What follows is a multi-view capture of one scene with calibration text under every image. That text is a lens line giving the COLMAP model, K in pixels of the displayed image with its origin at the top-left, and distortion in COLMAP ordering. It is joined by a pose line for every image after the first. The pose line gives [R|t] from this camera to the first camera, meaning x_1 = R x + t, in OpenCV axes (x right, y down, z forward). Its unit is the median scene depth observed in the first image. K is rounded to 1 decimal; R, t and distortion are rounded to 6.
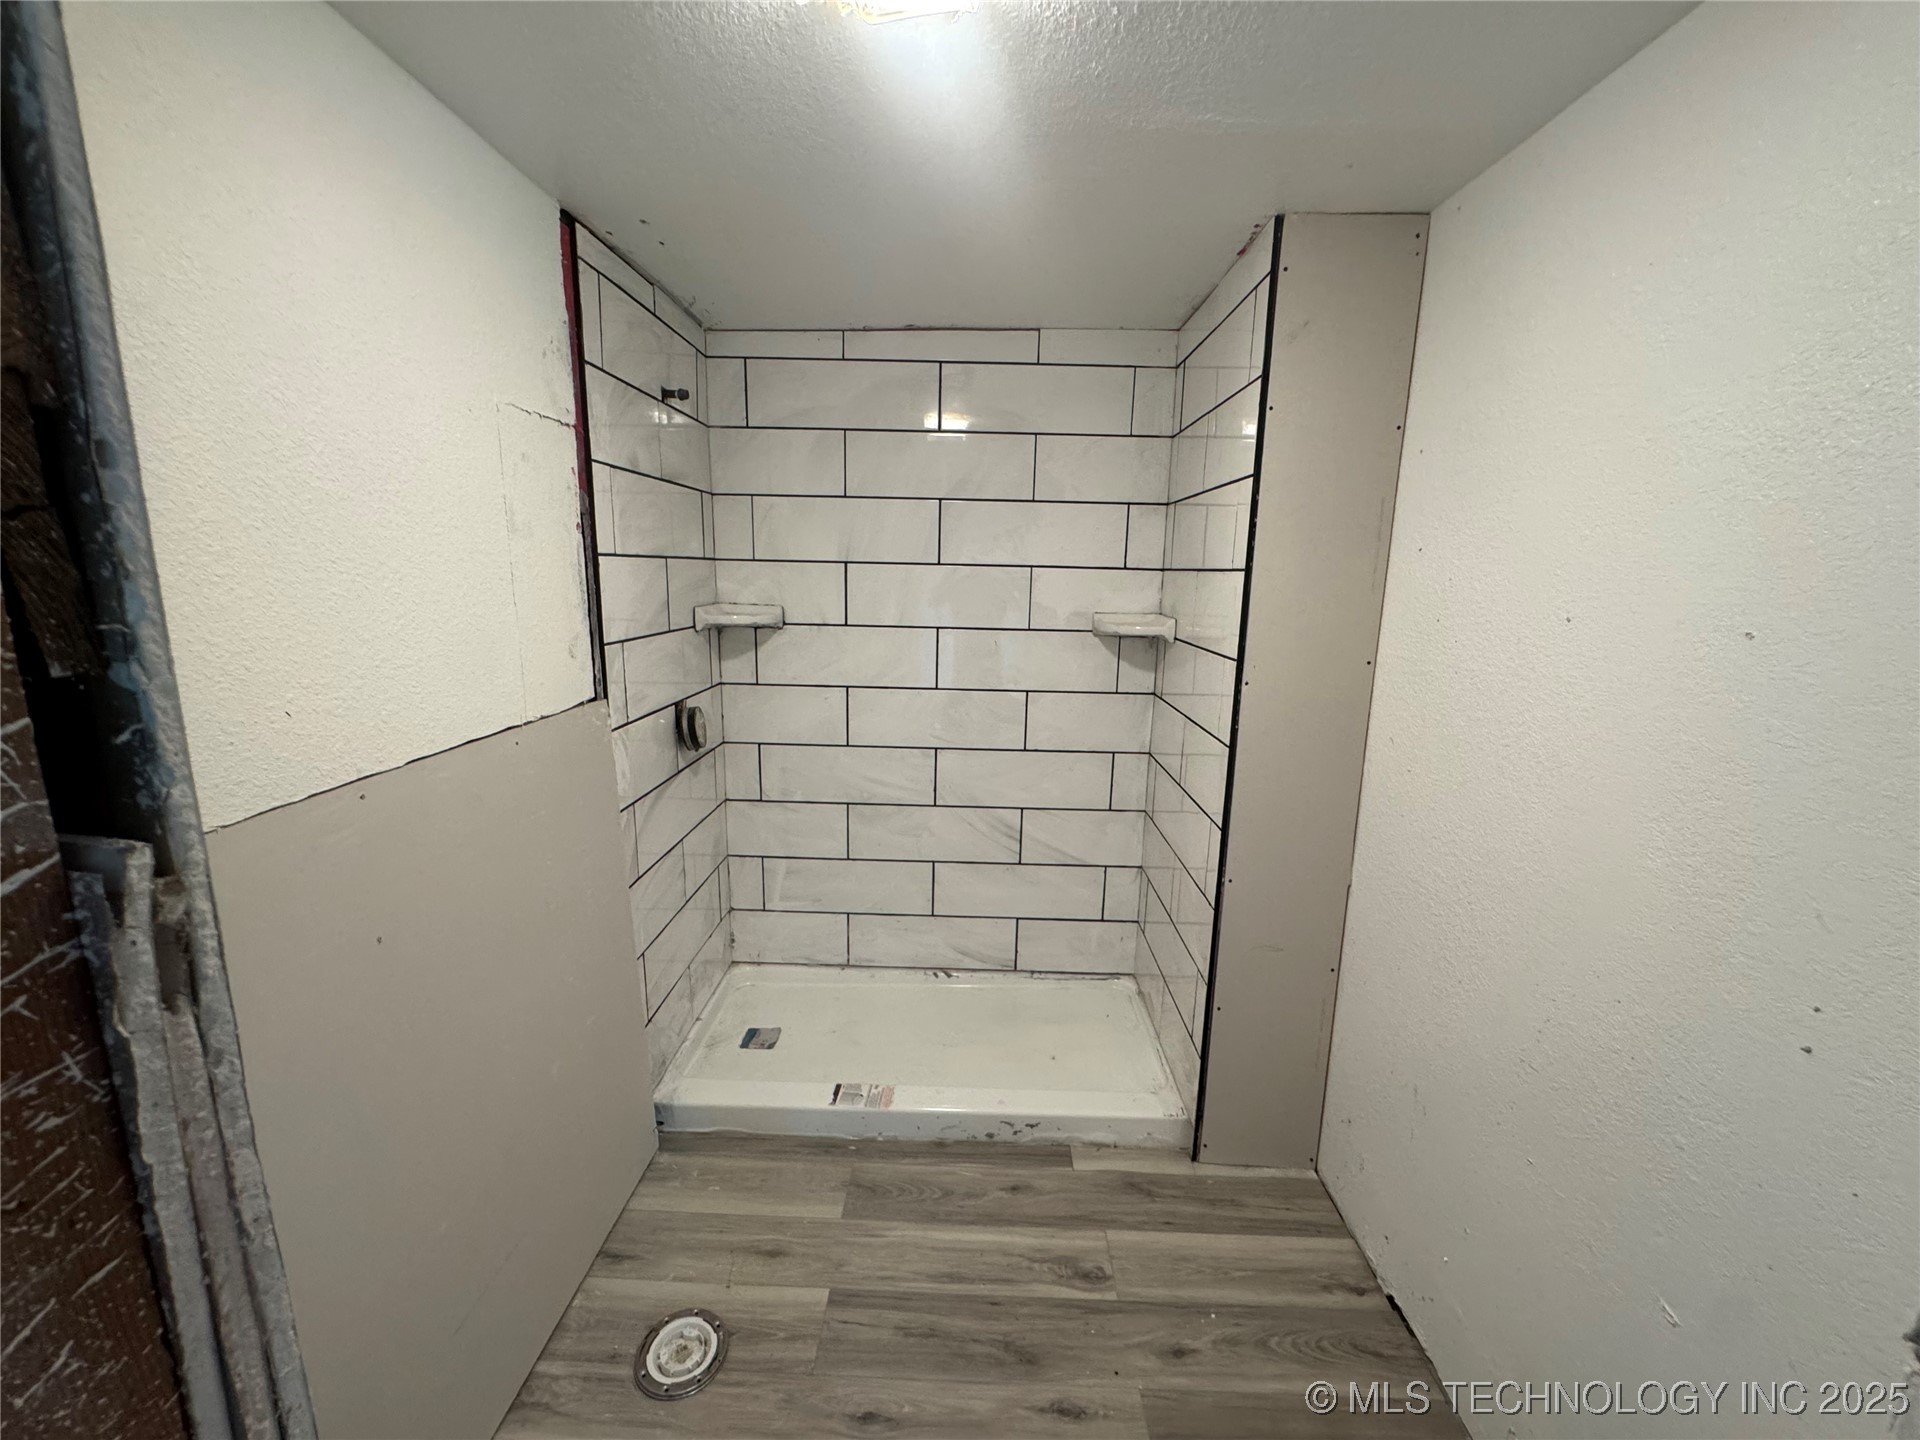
lens RADIAL K [[768.9, 0, 960.0], [0, 768.9, 720.0], [0, 0, 1]] dist [-0.003988, 0.000681]
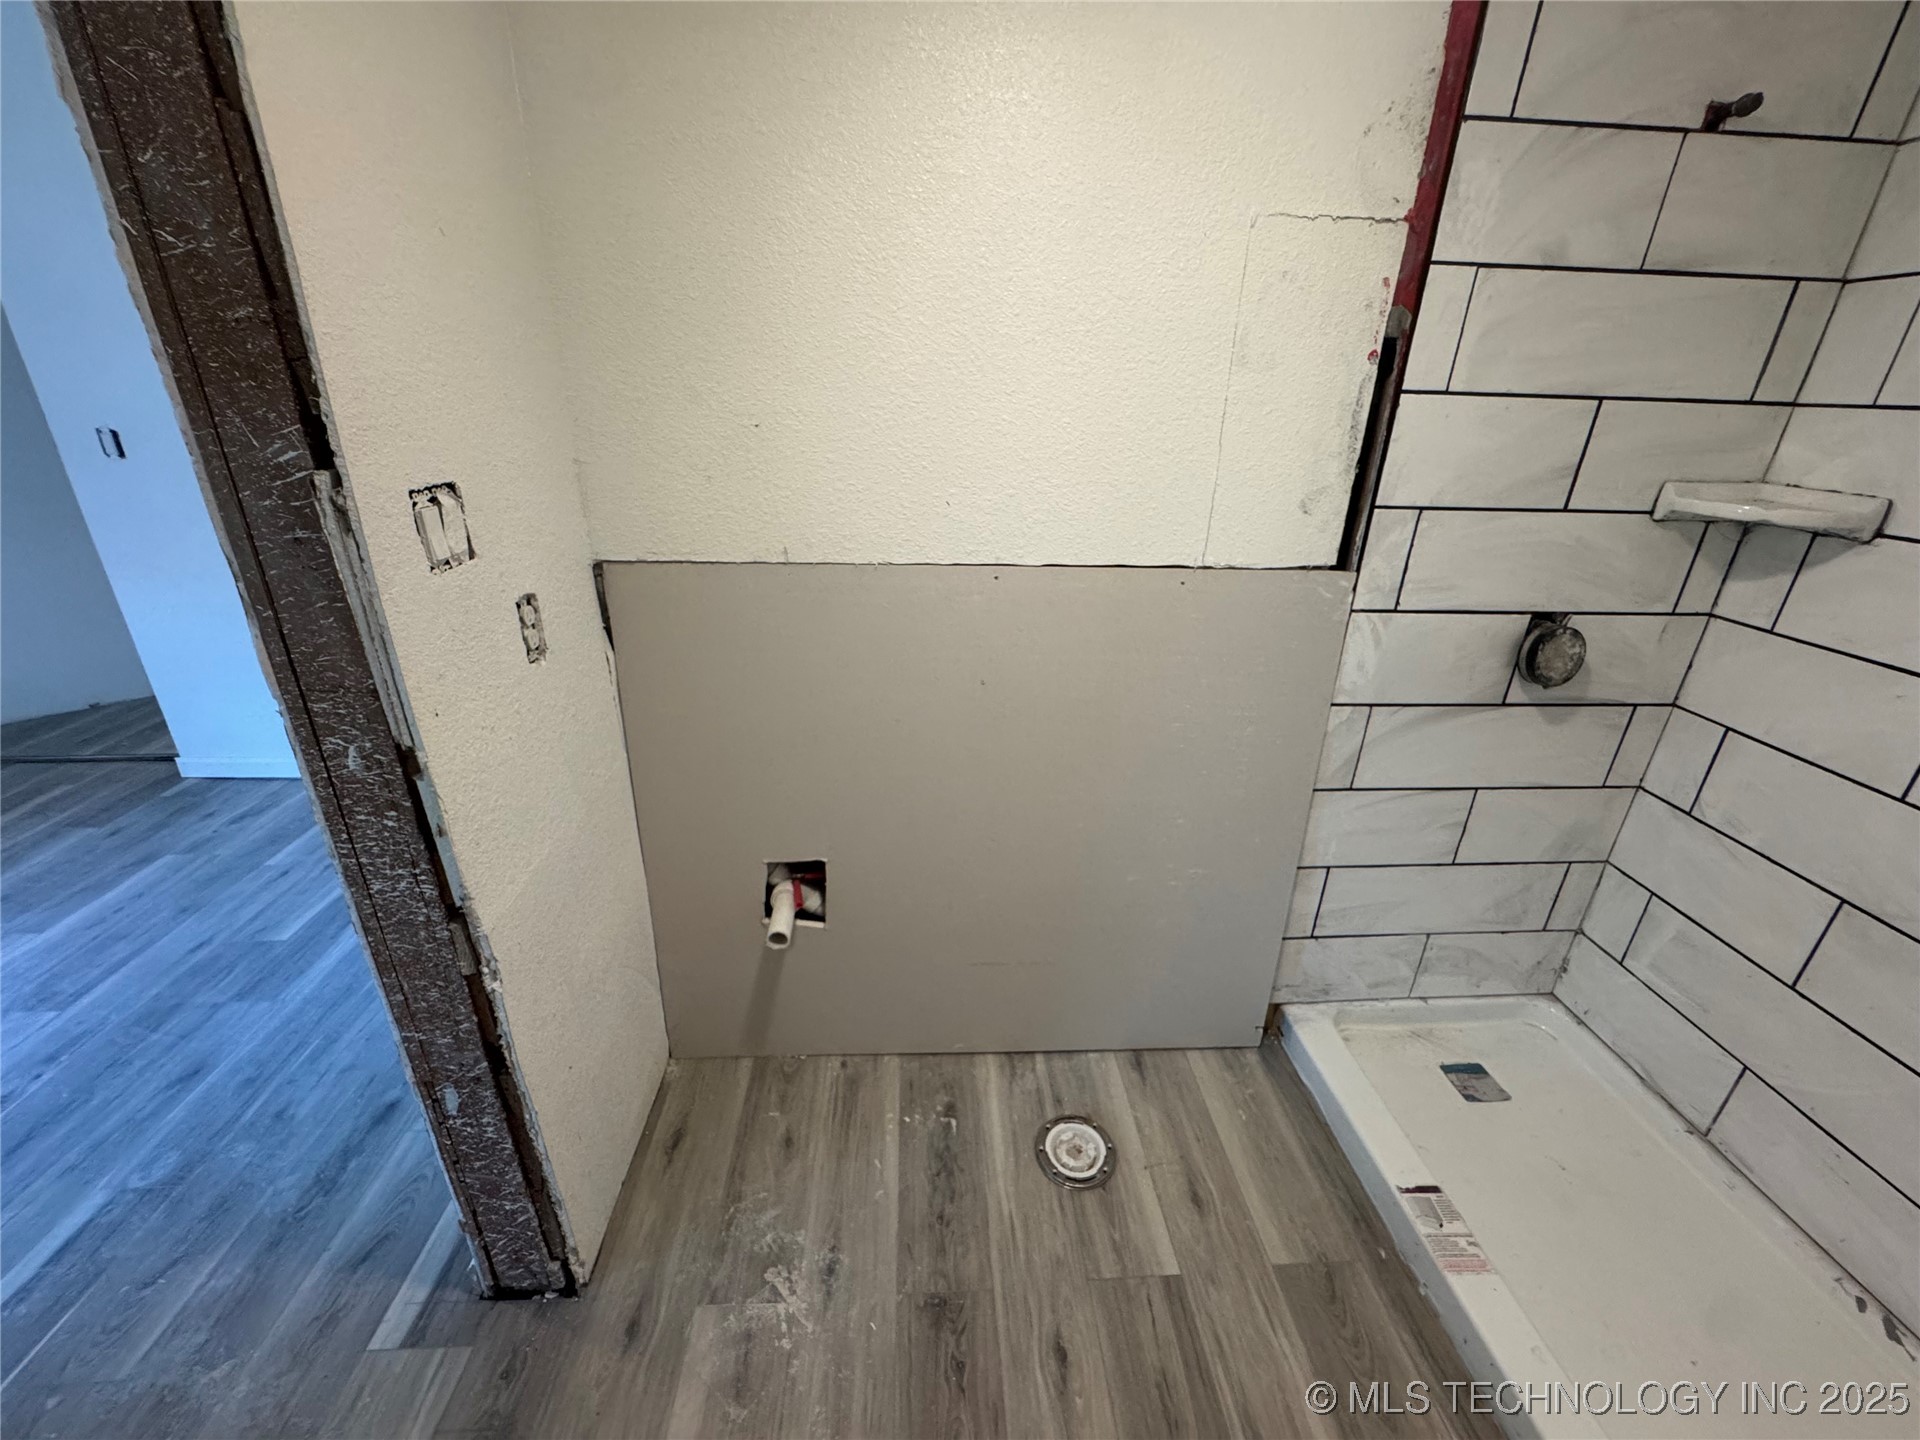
lens RADIAL K [[772.8, 0, 960.0], [0, 772.8, 720.0], [0, 0, 1]] dist [-0.002293, -0.000052]
pose [[0.088826, 0.377926, -0.921565, 0.352574], [-0.215707, 0.910564, 0.352623, -0.085825], [0.972410, 0.167466, 0.162403, 0.465730]]
